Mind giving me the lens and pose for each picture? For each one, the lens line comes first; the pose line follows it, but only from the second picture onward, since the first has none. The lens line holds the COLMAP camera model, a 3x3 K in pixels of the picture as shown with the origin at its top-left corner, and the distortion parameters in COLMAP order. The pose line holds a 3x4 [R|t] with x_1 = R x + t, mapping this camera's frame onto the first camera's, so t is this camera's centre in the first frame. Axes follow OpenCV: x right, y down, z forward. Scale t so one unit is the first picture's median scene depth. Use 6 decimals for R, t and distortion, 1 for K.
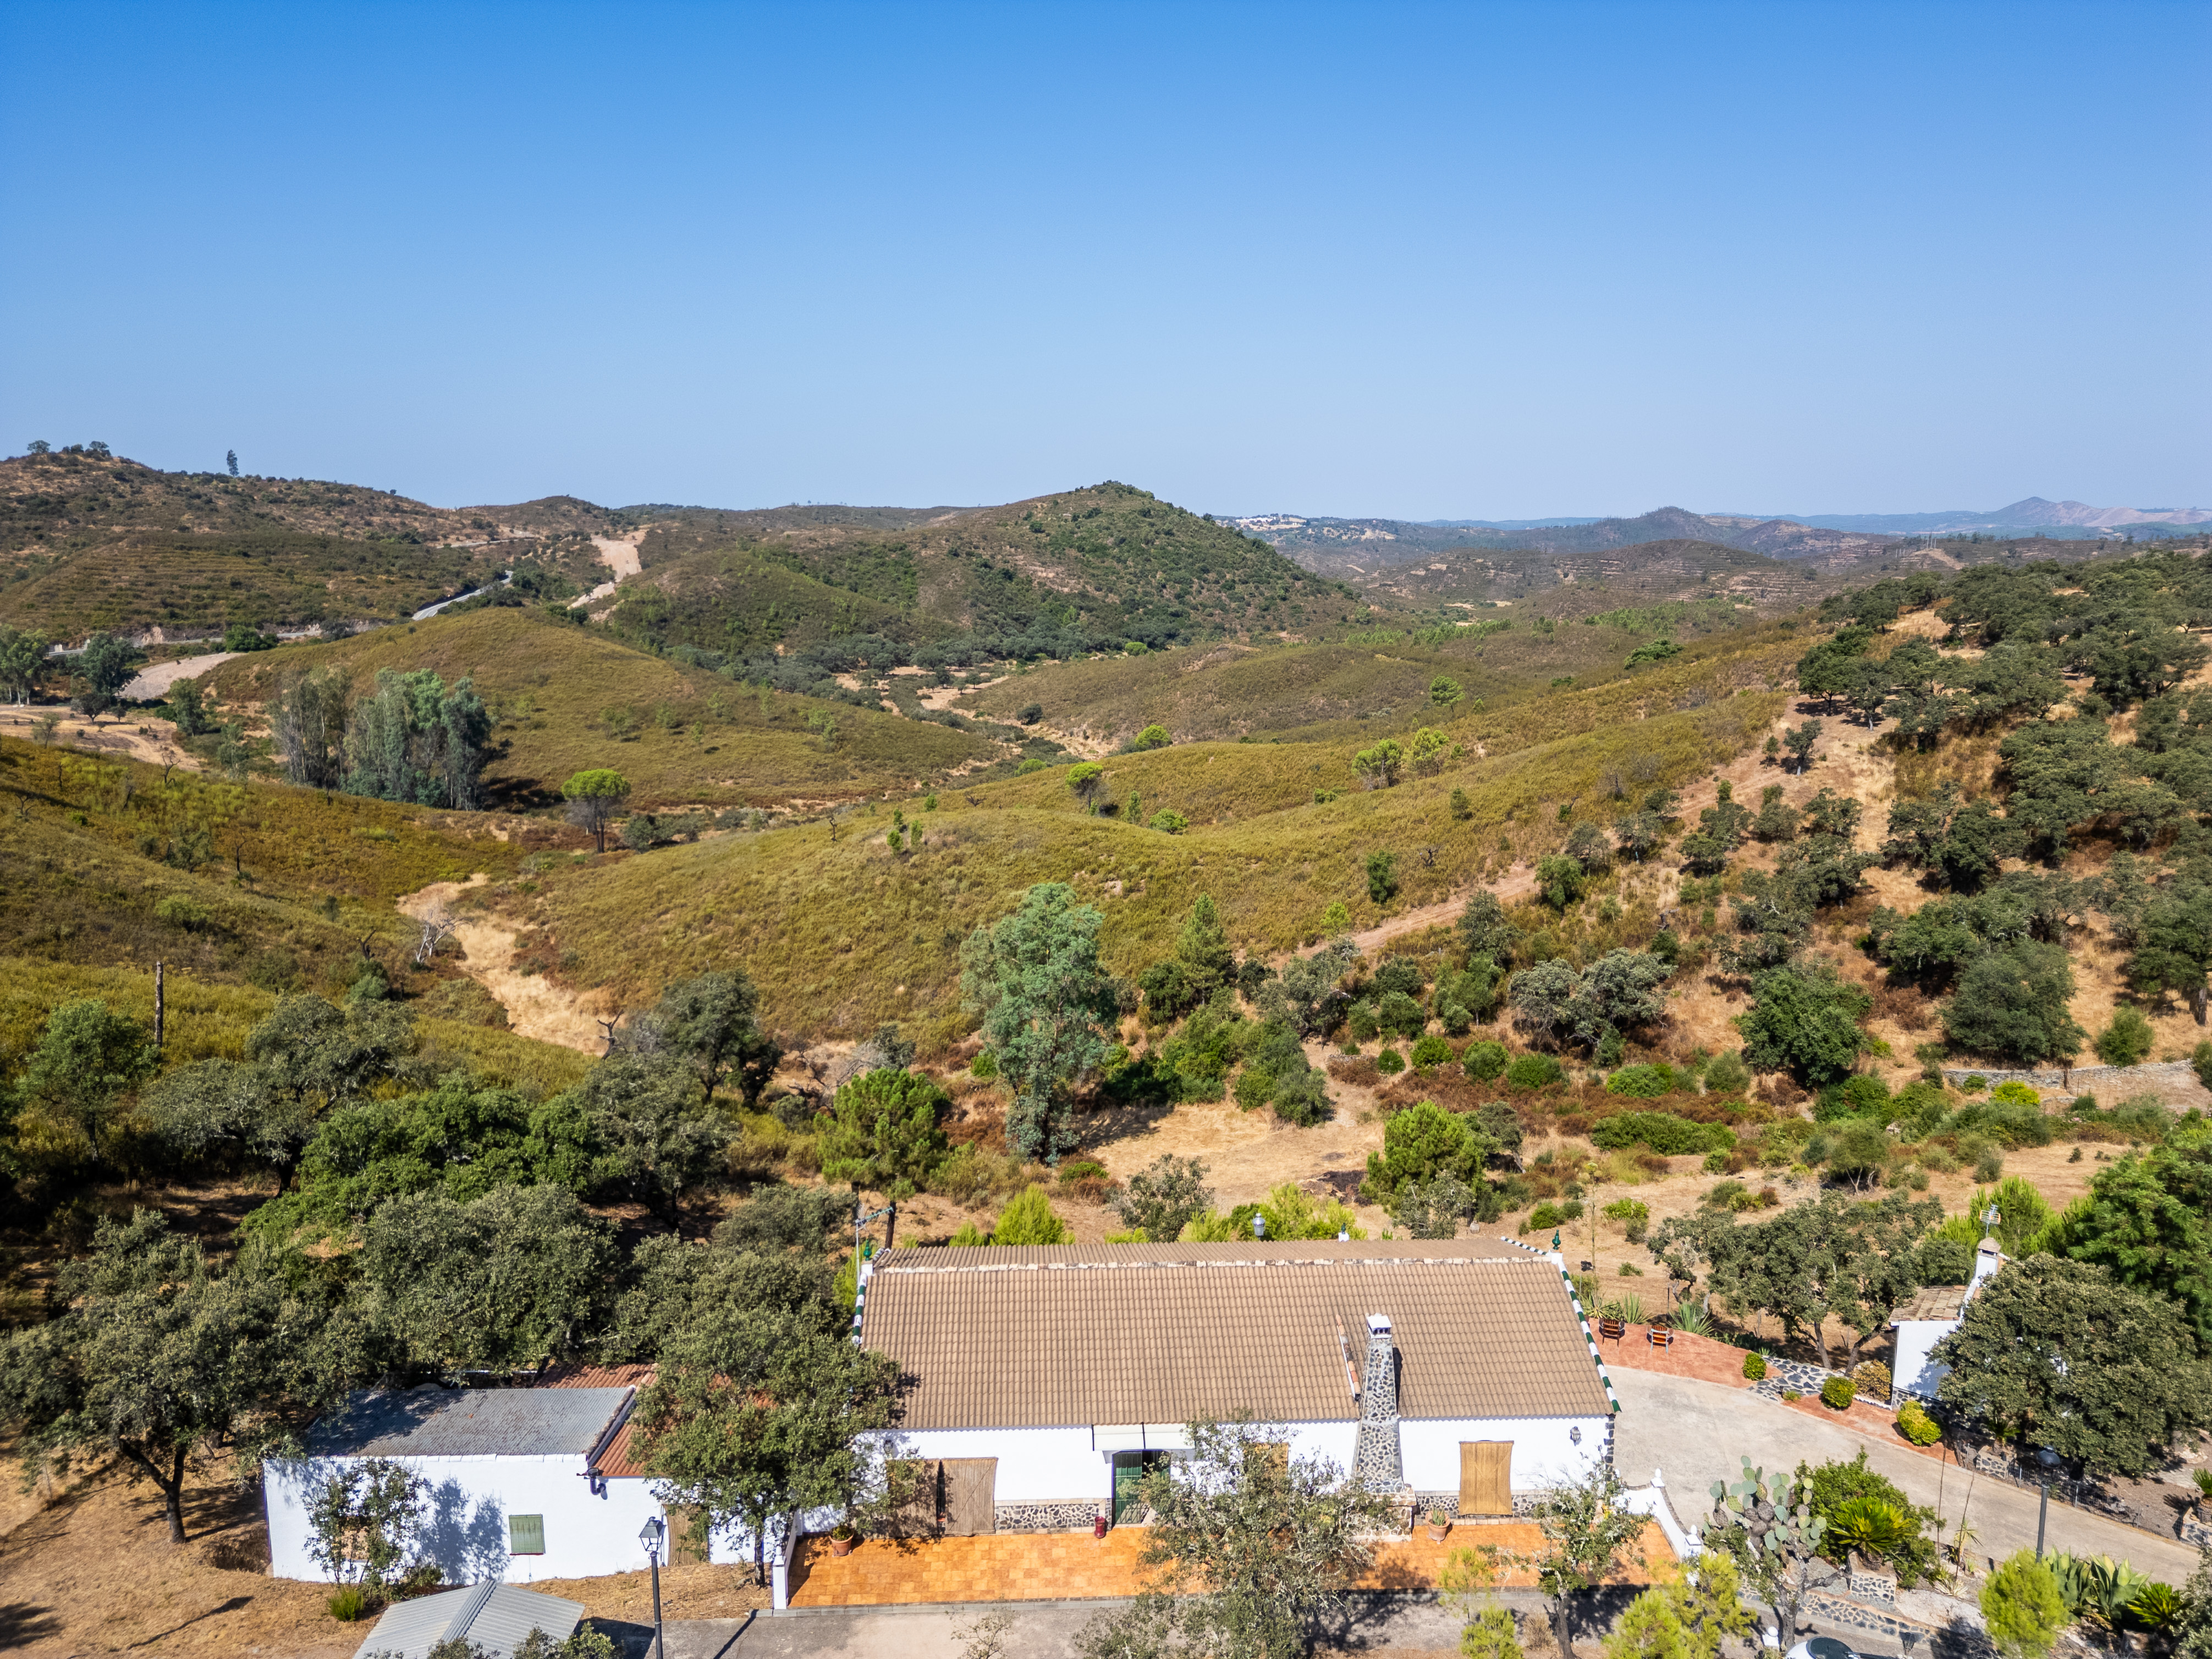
lens RADIAL K [[1563.2, 0, 1121.3], [0, 1563.2, 832.7], [0, 0, 1]] dist [0.069504, -0.064924]
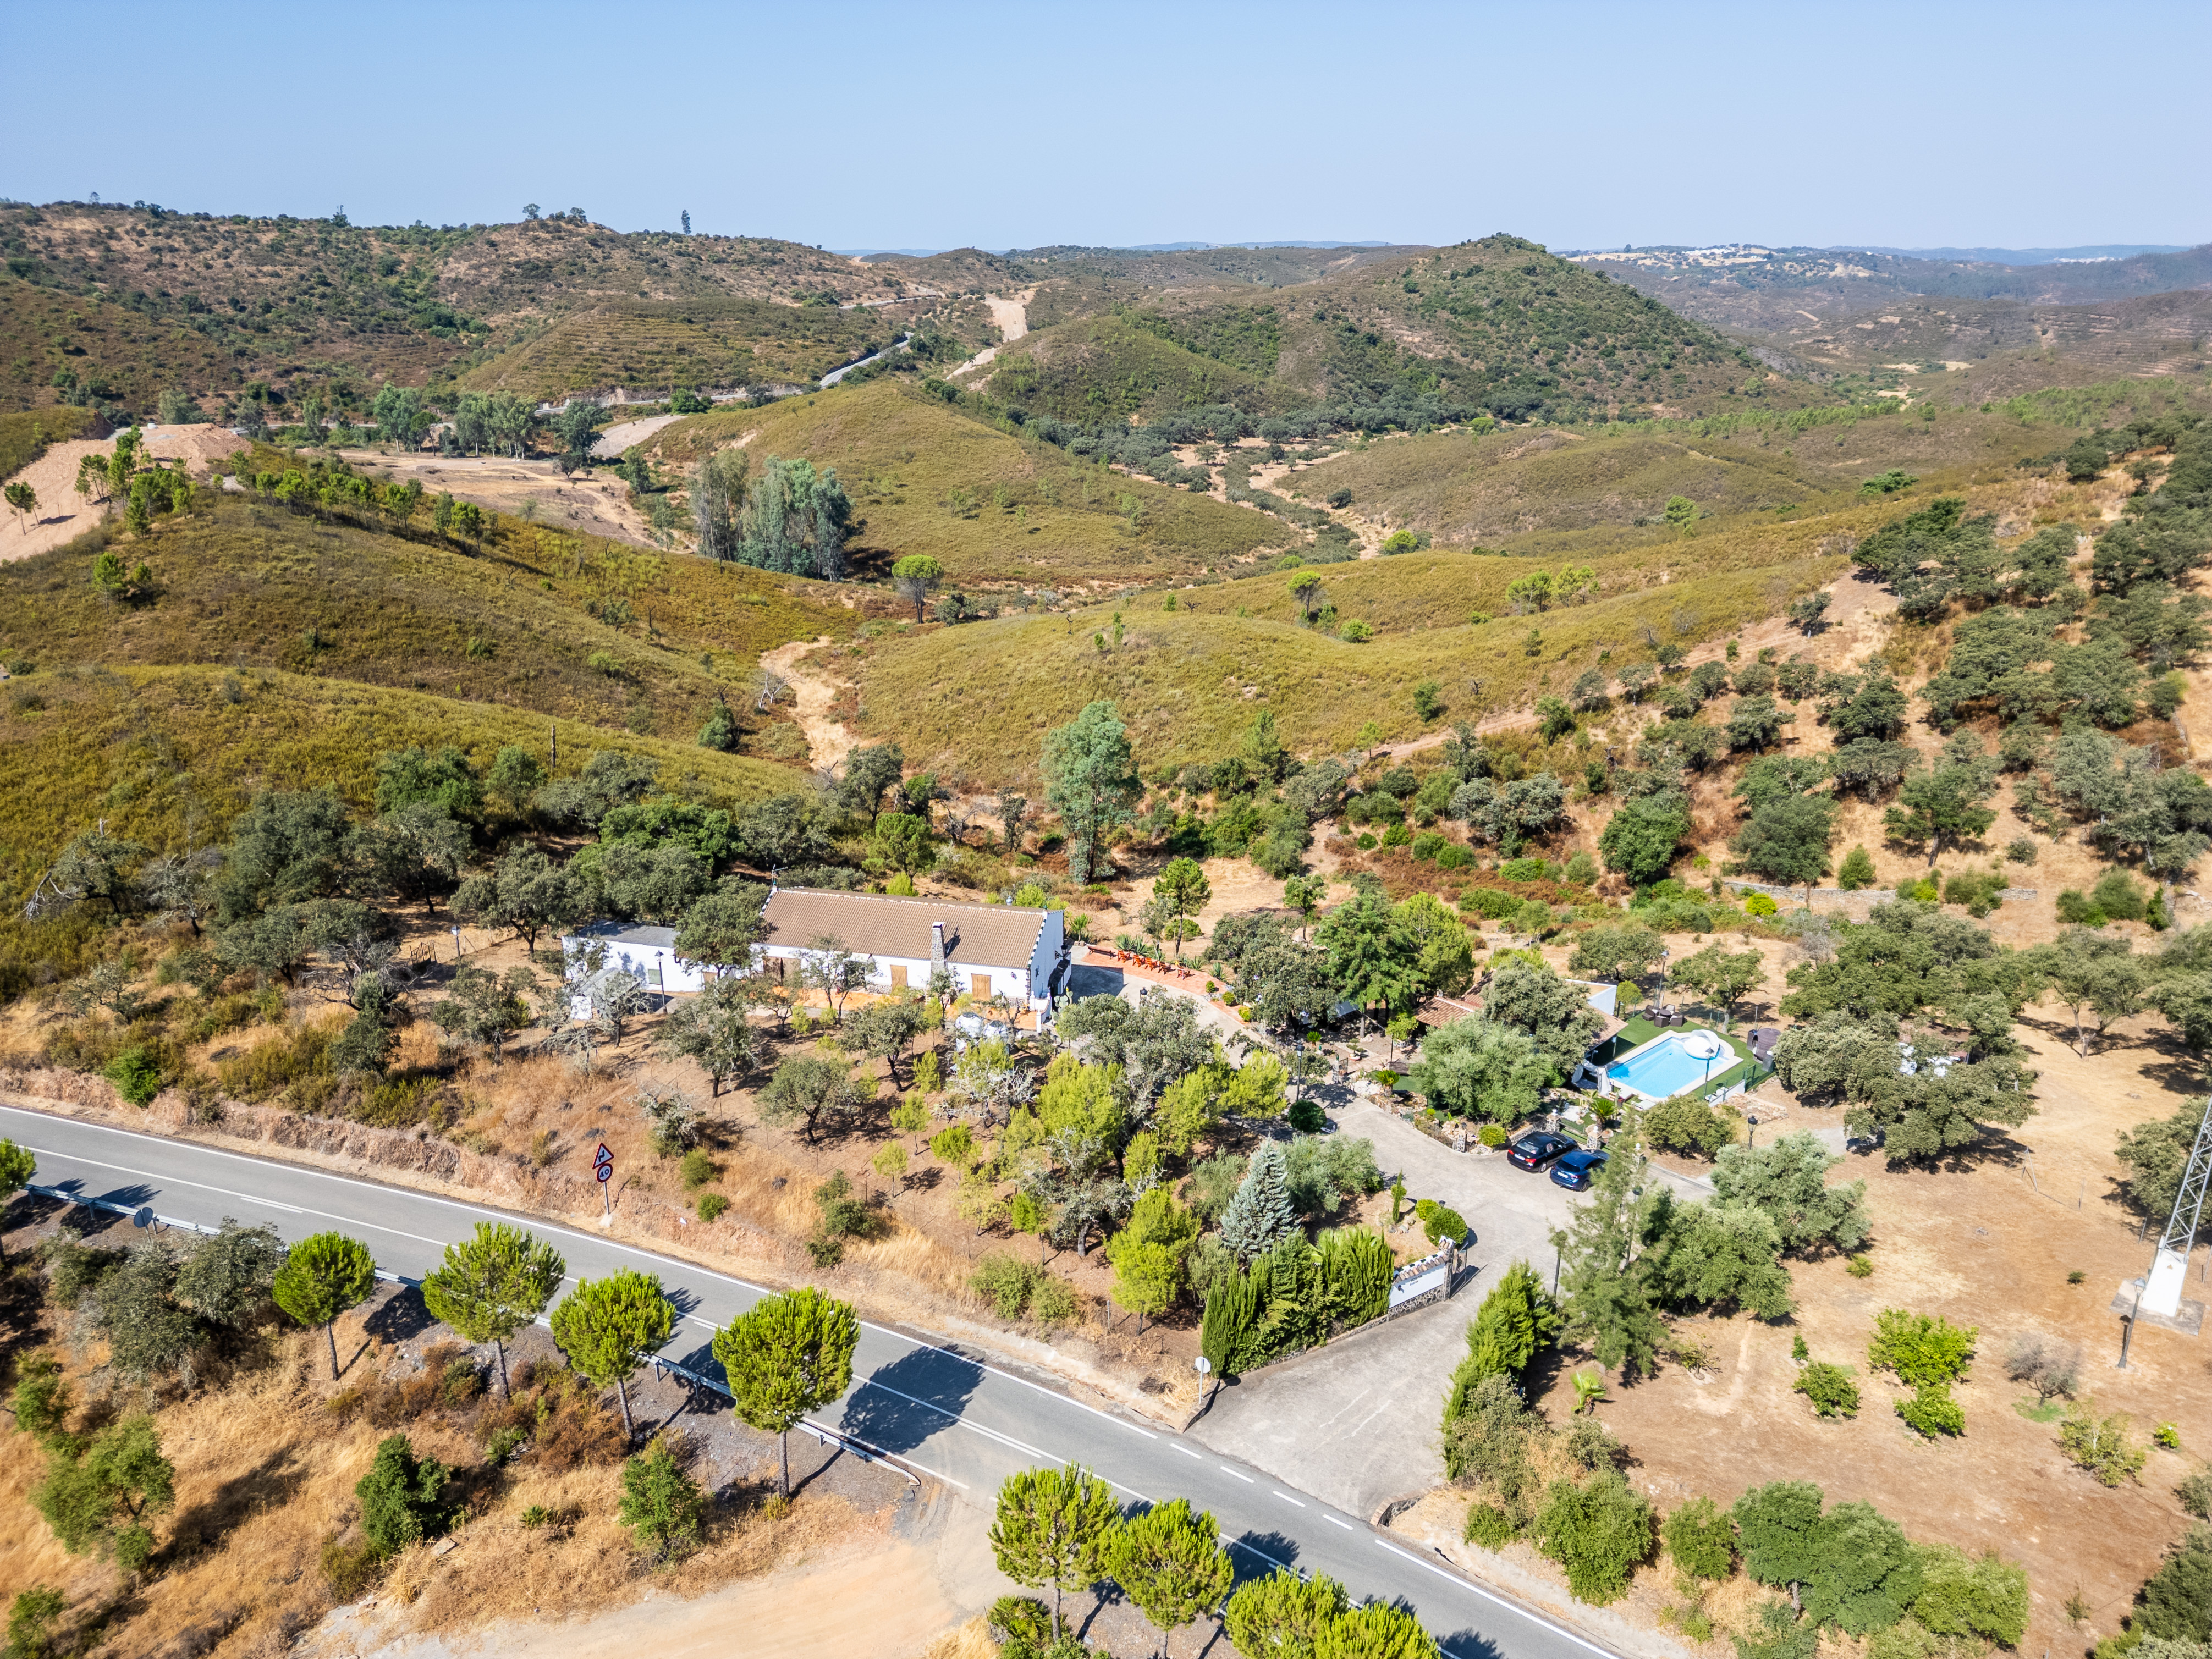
lens RADIAL K [[1563.2, 0, 1101.7], [0, 1563.2, 828.4], [0, 0, 1]] dist [0.069504, -0.064924]
pose [[0.965072, 0.090529, -0.245848, 0.082019], [-0.051829, 0.985827, 0.159559, -0.021020], [0.256808, -0.141244, 0.956086, -0.106979]]
